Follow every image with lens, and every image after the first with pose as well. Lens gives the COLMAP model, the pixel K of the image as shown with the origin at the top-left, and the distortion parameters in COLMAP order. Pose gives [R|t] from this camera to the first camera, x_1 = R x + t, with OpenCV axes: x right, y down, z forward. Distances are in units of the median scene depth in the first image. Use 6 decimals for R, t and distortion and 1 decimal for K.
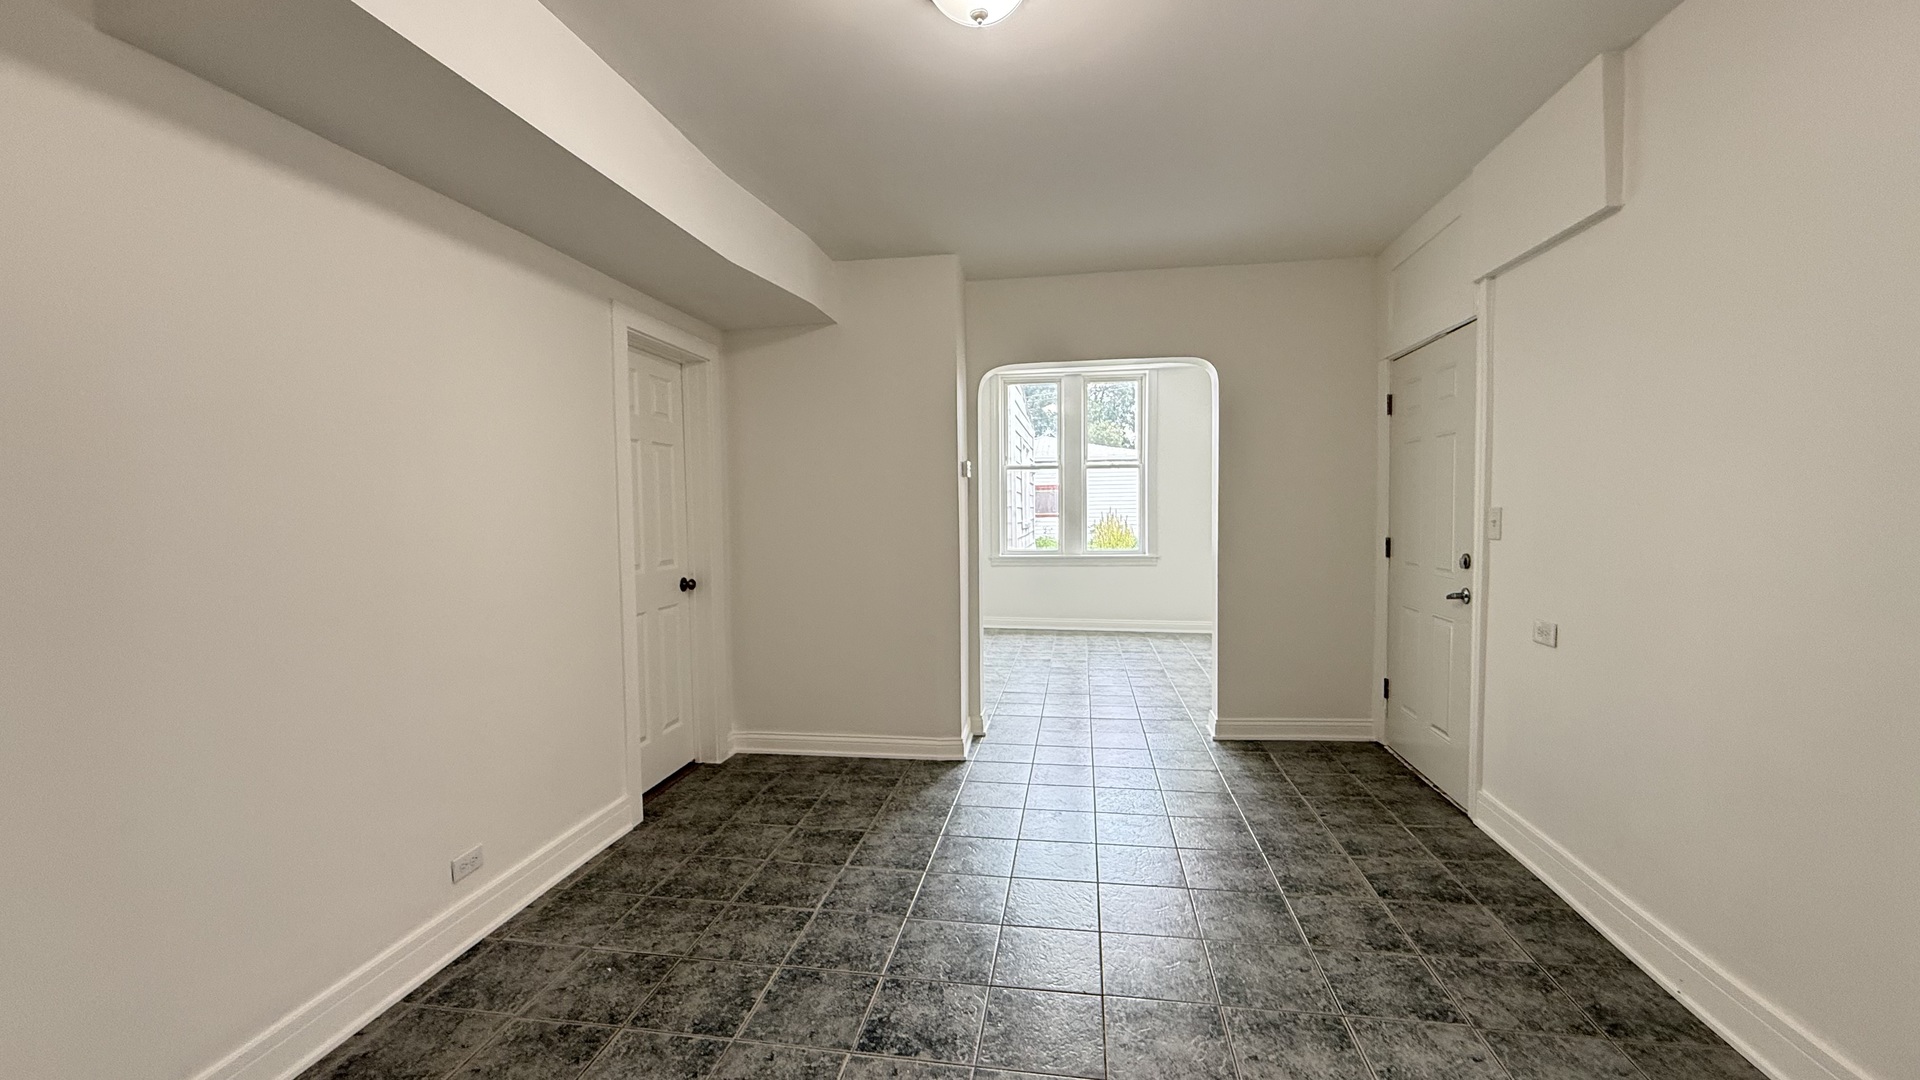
lens RADIAL K [[765.6, 0, 957.9], [0, 765.6, 540.1], [0, 0, 1]] dist [-0.000100, -0.000533]
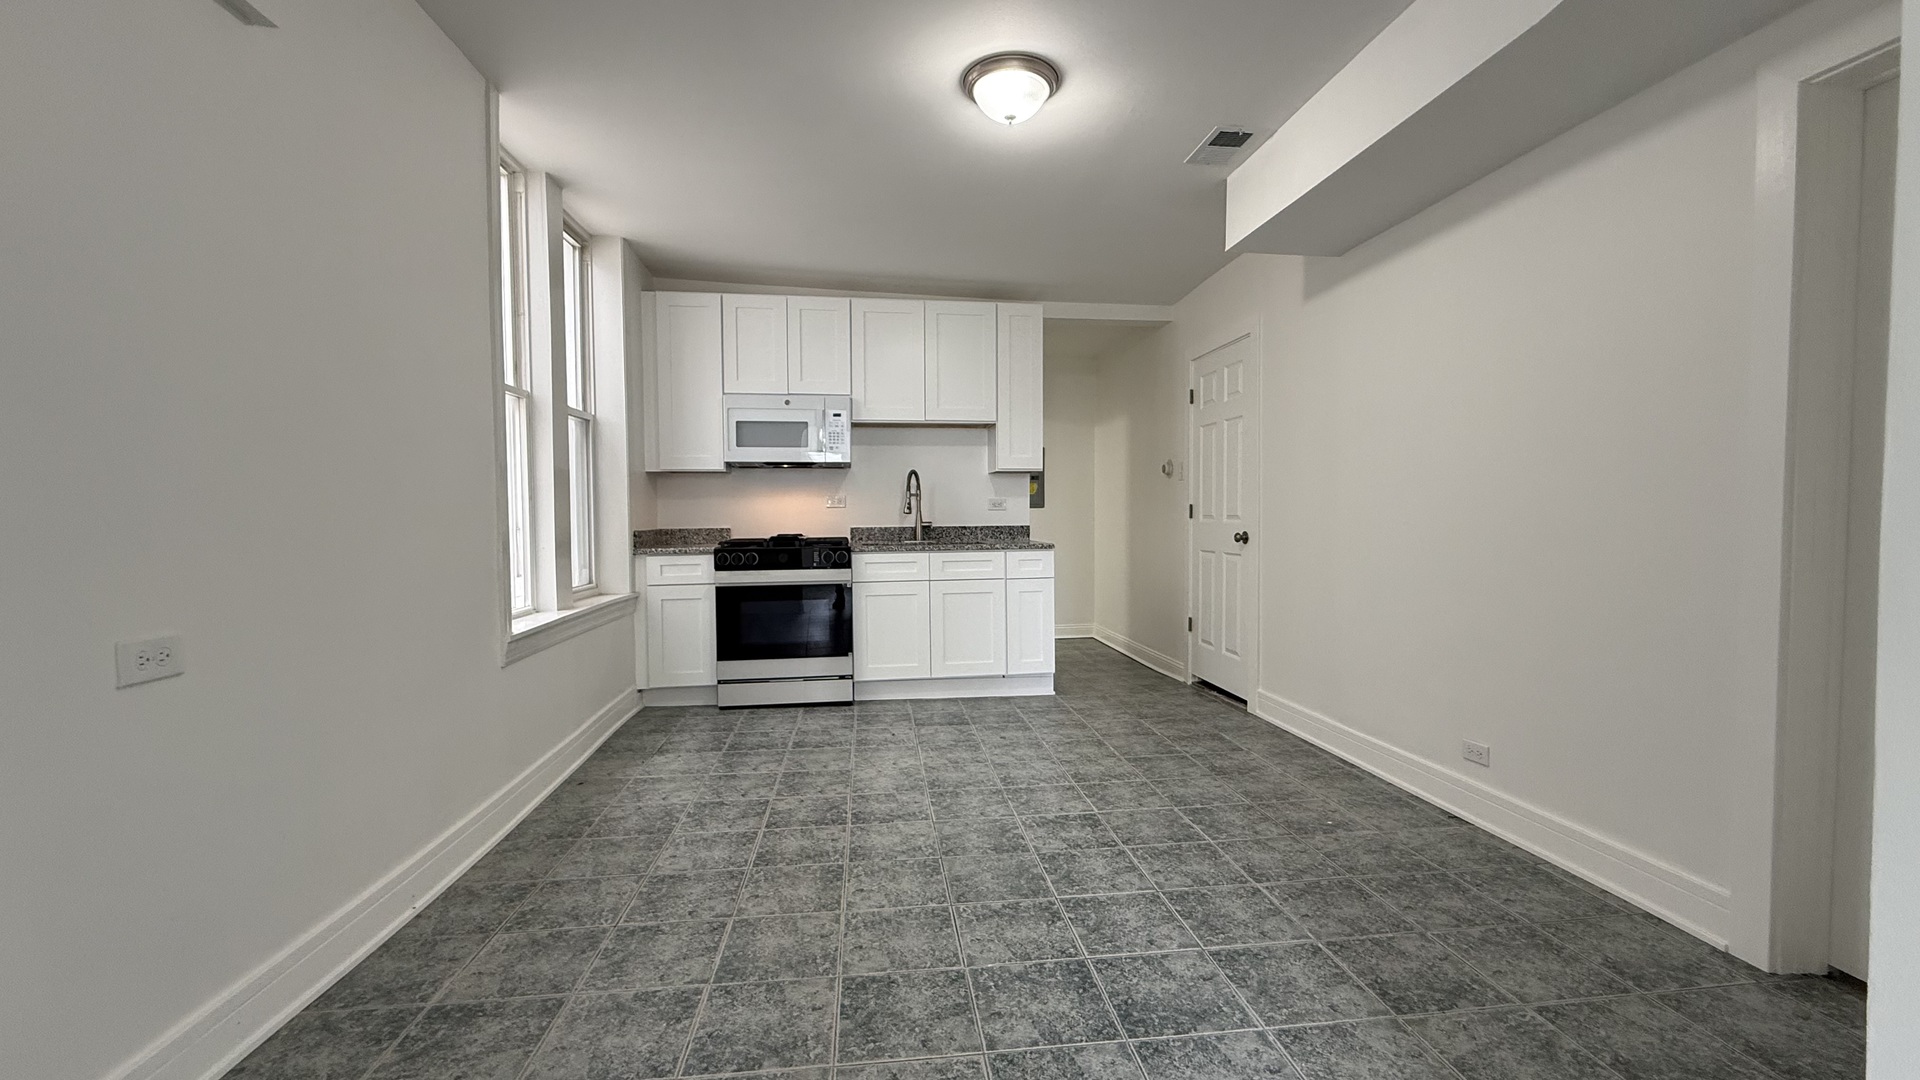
lens RADIAL K [[765.6, 0, 957.9], [0, 765.6, 540.1], [0, 0, 1]] dist [-0.000100, -0.000533]
pose [[-0.961490, 0.029811, -0.273219, 0.370371], [0.007229, 0.996499, 0.083288, -0.001148], [0.274745, 0.078105, -0.958340, 1.644147]]
